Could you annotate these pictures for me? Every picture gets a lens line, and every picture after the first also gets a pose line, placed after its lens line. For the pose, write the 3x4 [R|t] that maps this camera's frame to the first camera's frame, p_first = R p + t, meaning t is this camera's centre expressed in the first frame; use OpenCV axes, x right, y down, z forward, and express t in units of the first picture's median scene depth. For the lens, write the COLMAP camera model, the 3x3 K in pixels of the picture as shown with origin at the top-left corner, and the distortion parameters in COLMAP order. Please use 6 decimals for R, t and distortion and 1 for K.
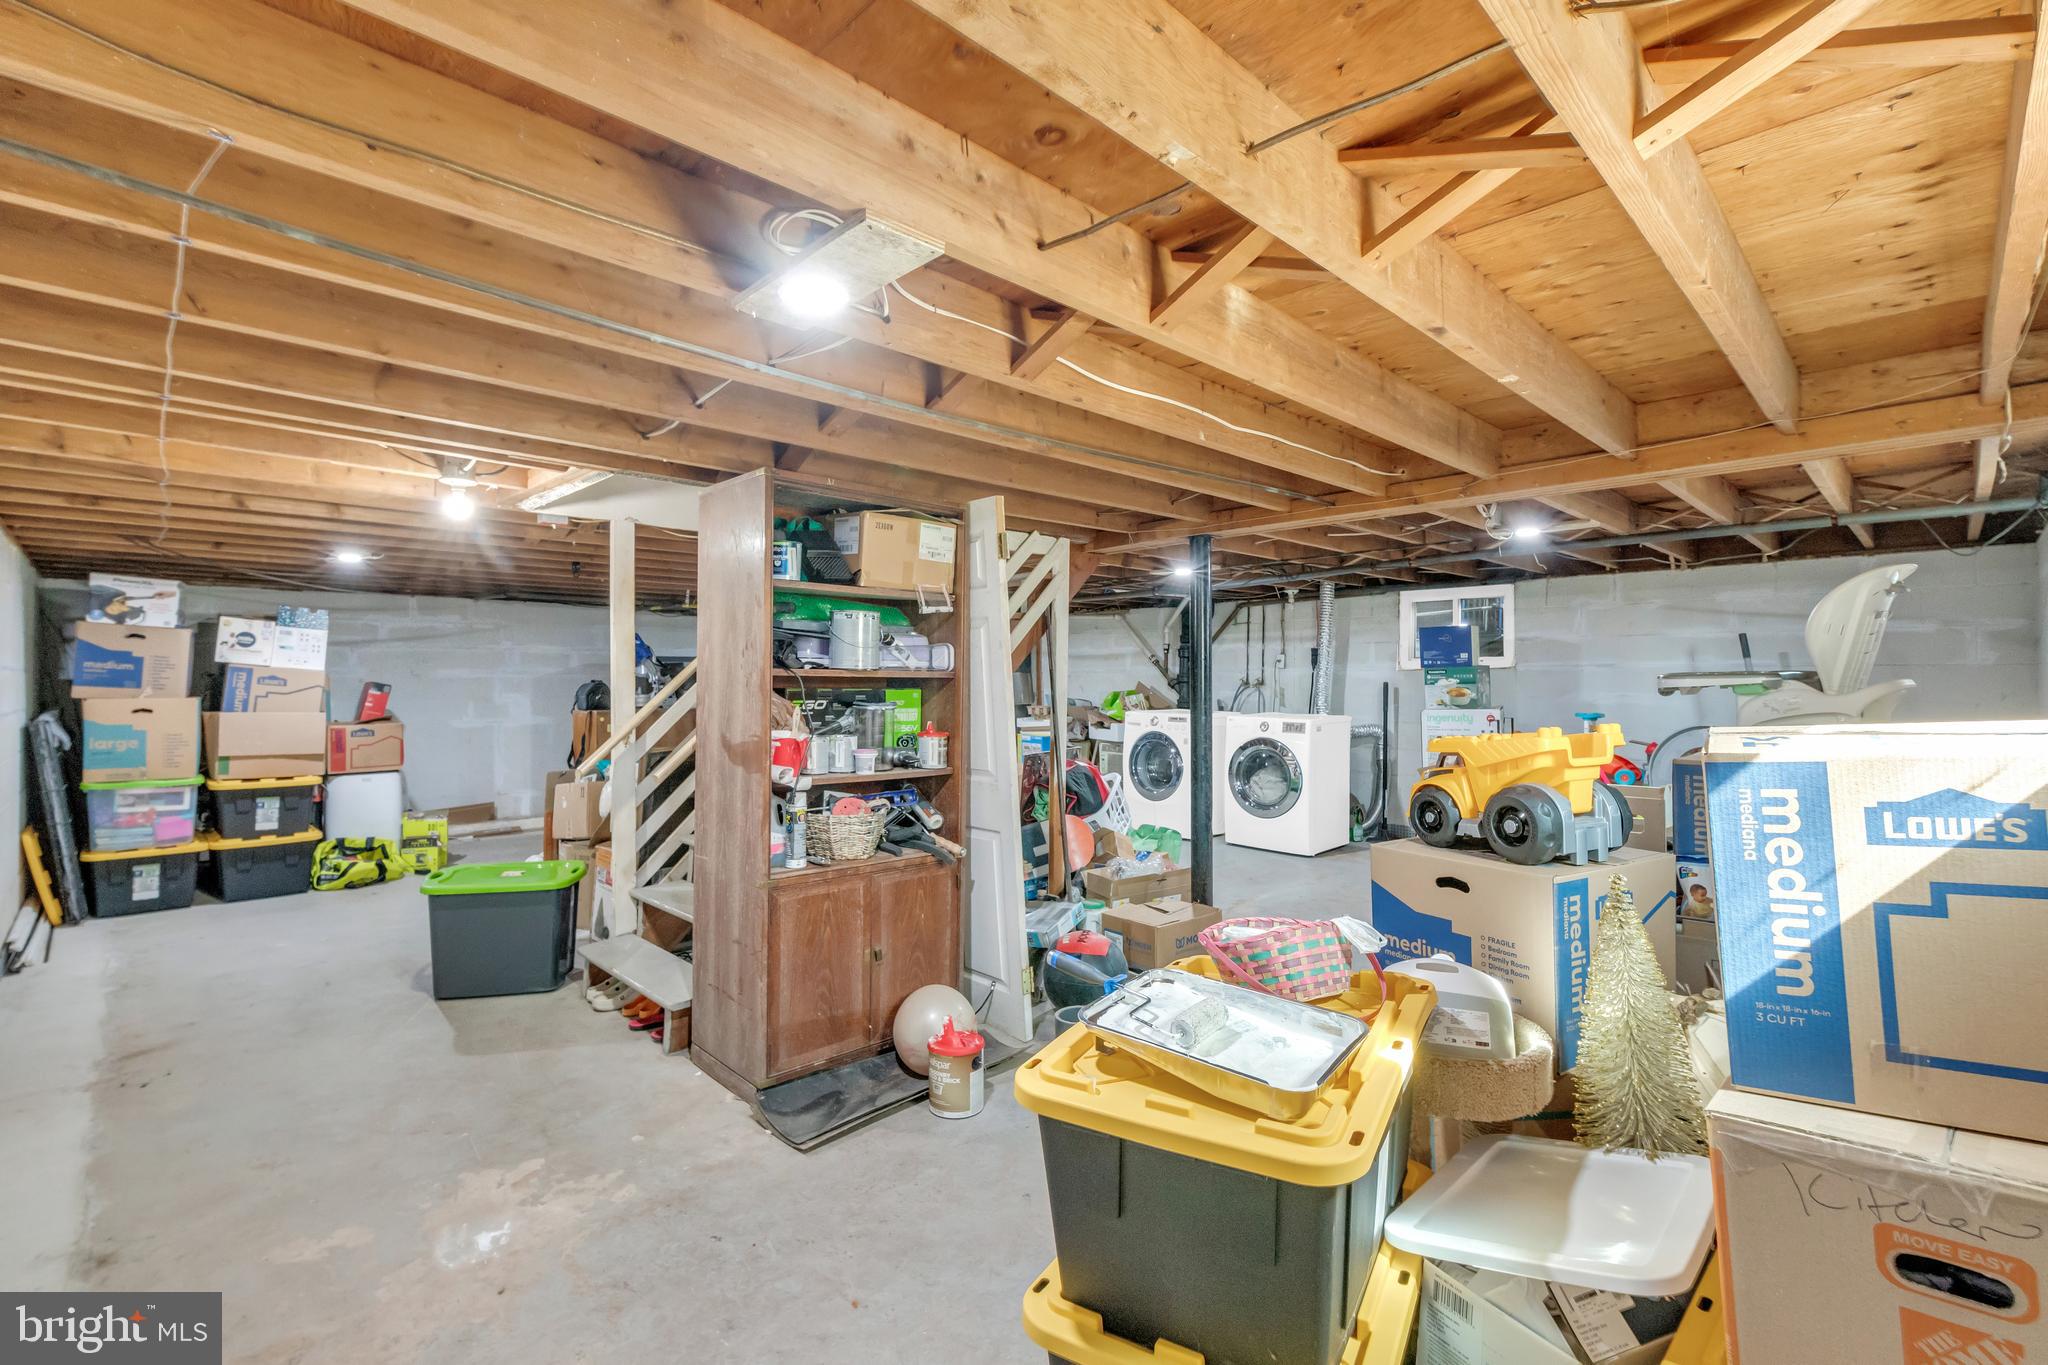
lens RADIAL K [[896.2, 0, 1002.0], [0, 896.2, 675.1], [0, 0, 1]] dist [-0.000972, -0.001454]
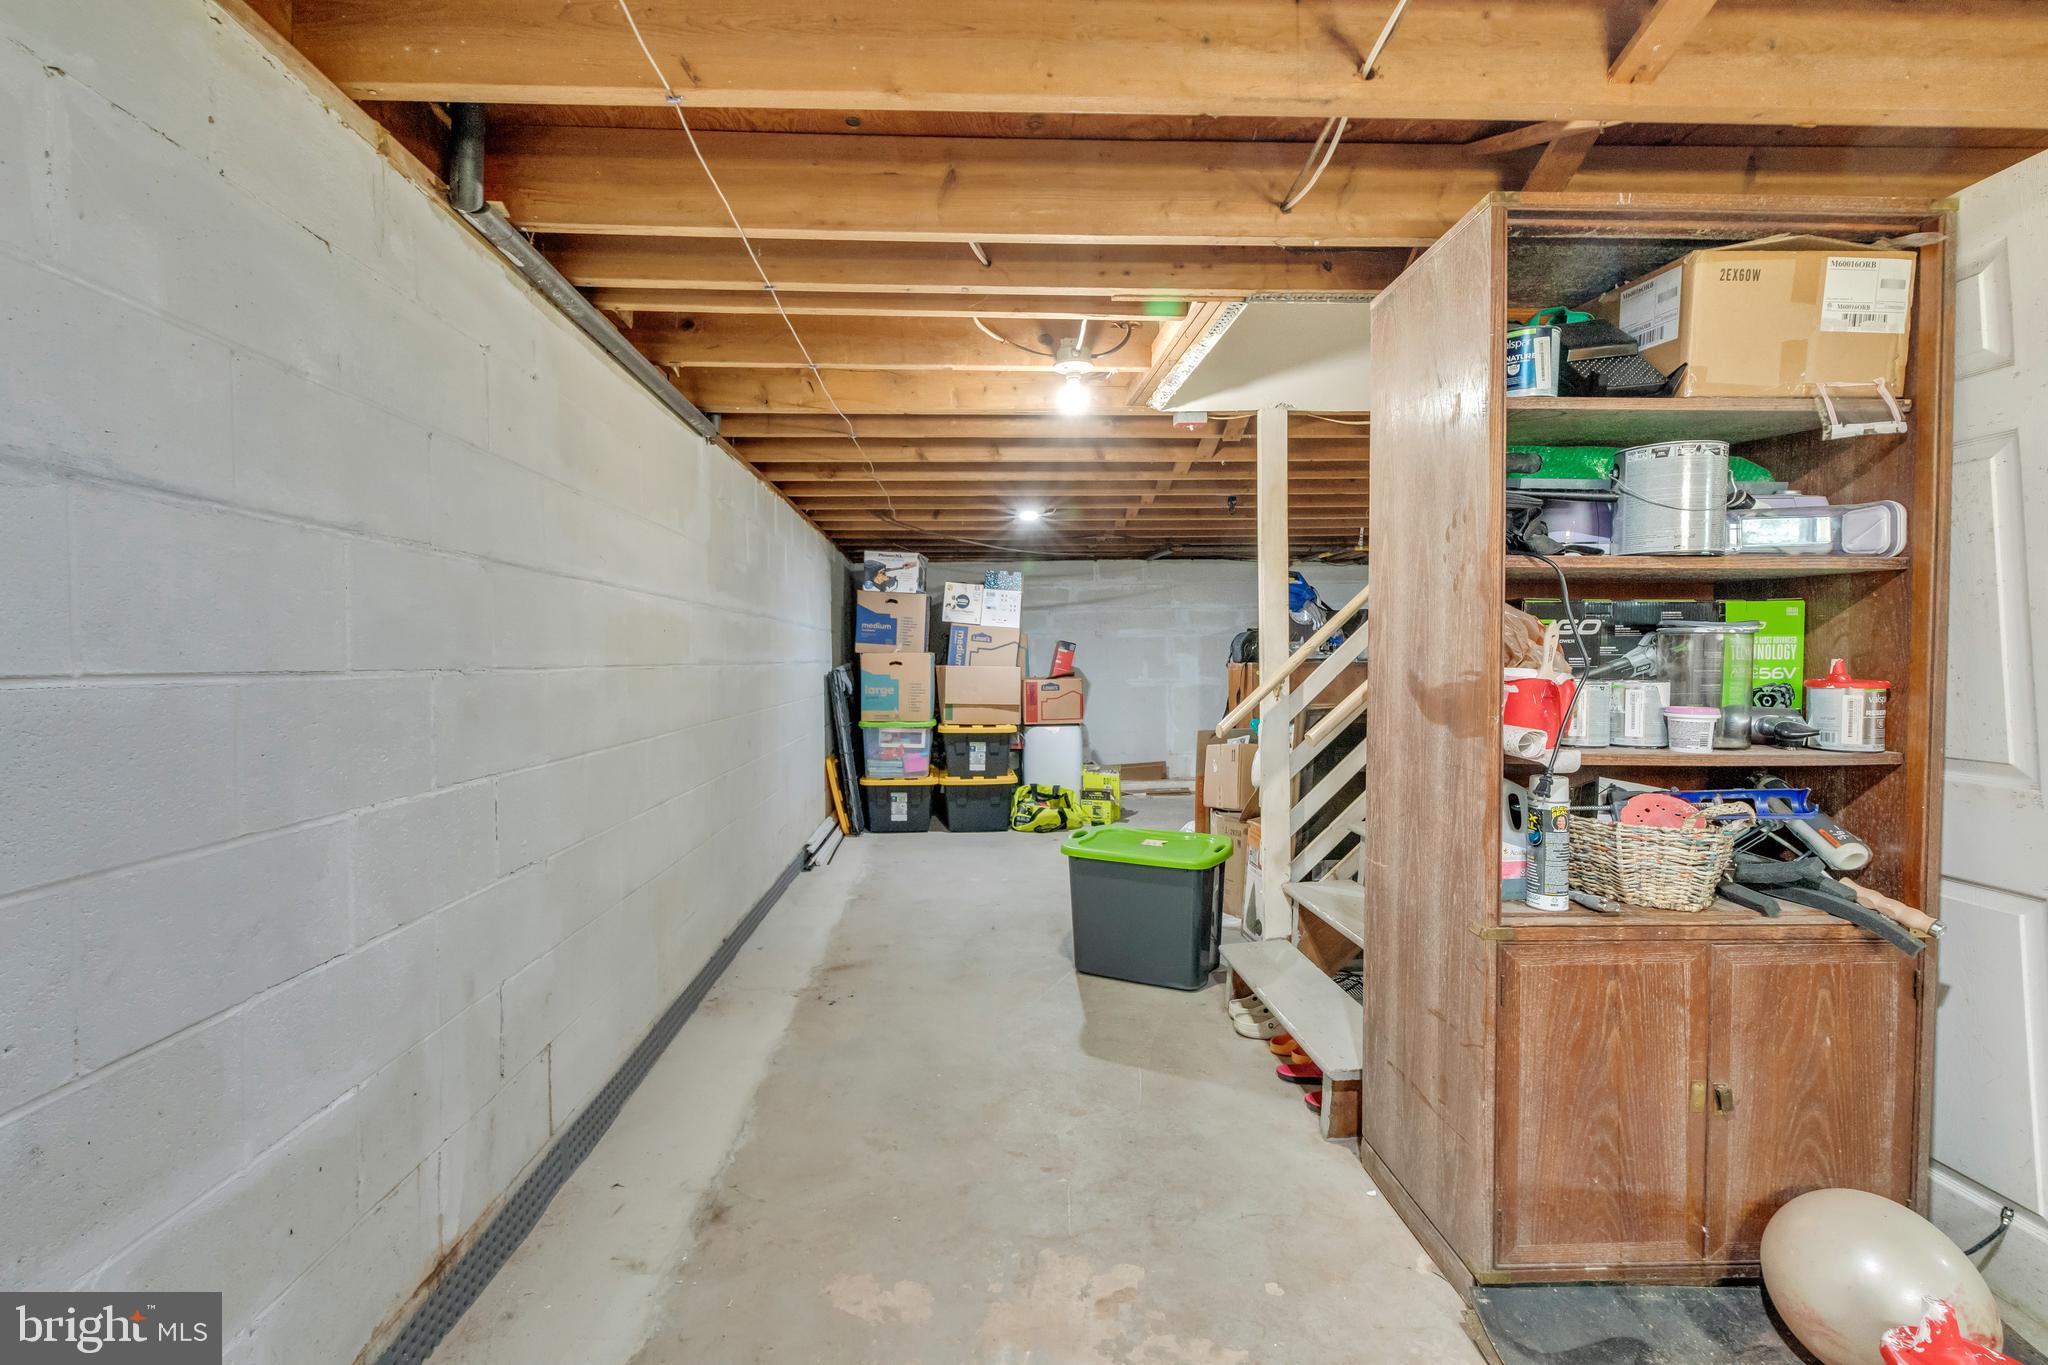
lens RADIAL K [[896.2, 0, 1002.0], [0, 896.2, 675.1], [0, 0, 1]] dist [-0.000972, -0.001454]
pose [[0.750496, 0.007497, -0.660833, -0.101554], [0.012113, 0.999612, 0.025098, 0.043029], [0.660764, -0.026841, 0.750113, 0.308417]]
